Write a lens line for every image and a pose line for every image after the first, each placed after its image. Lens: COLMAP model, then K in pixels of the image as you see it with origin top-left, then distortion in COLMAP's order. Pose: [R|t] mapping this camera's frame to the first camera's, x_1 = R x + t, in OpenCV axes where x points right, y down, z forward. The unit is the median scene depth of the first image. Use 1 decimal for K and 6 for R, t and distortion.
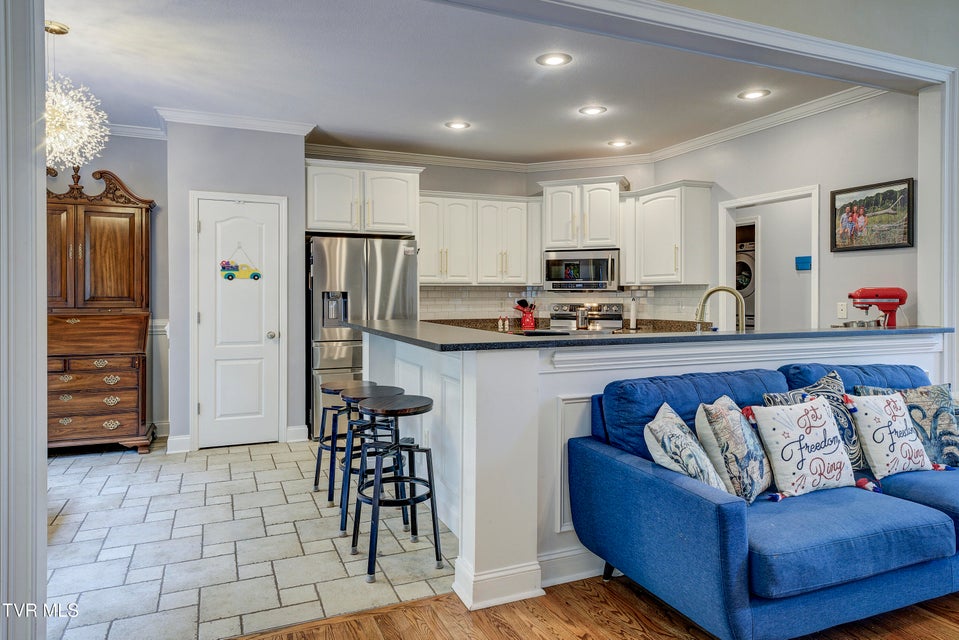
lens RADIAL K [[536.9, 0, 488.4], [0, 536.9, 298.7], [0, 0, 1]] dist [0.016764, -0.001570]
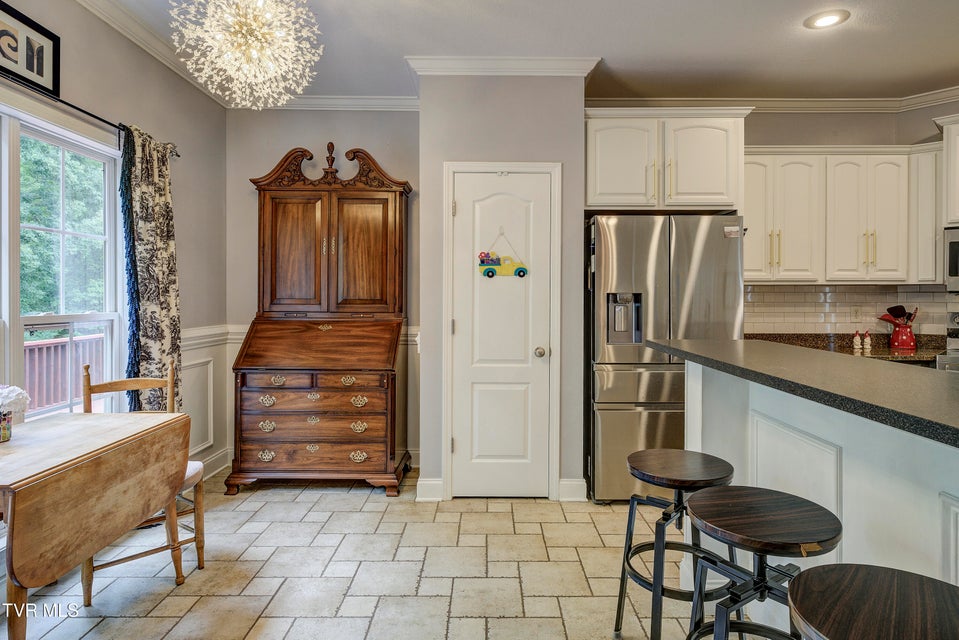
lens RADIAL K [[622.0, 0, 484.9], [0, 622.0, 313.5], [0, 0, 1]] dist [0.006281, 0.000755]
pose [[0.895152, 0.012805, -0.445577, -0.093768], [-0.005415, 0.999826, 0.017854, 0.000400], [0.445728, -0.013569, 0.895066, 0.209283]]
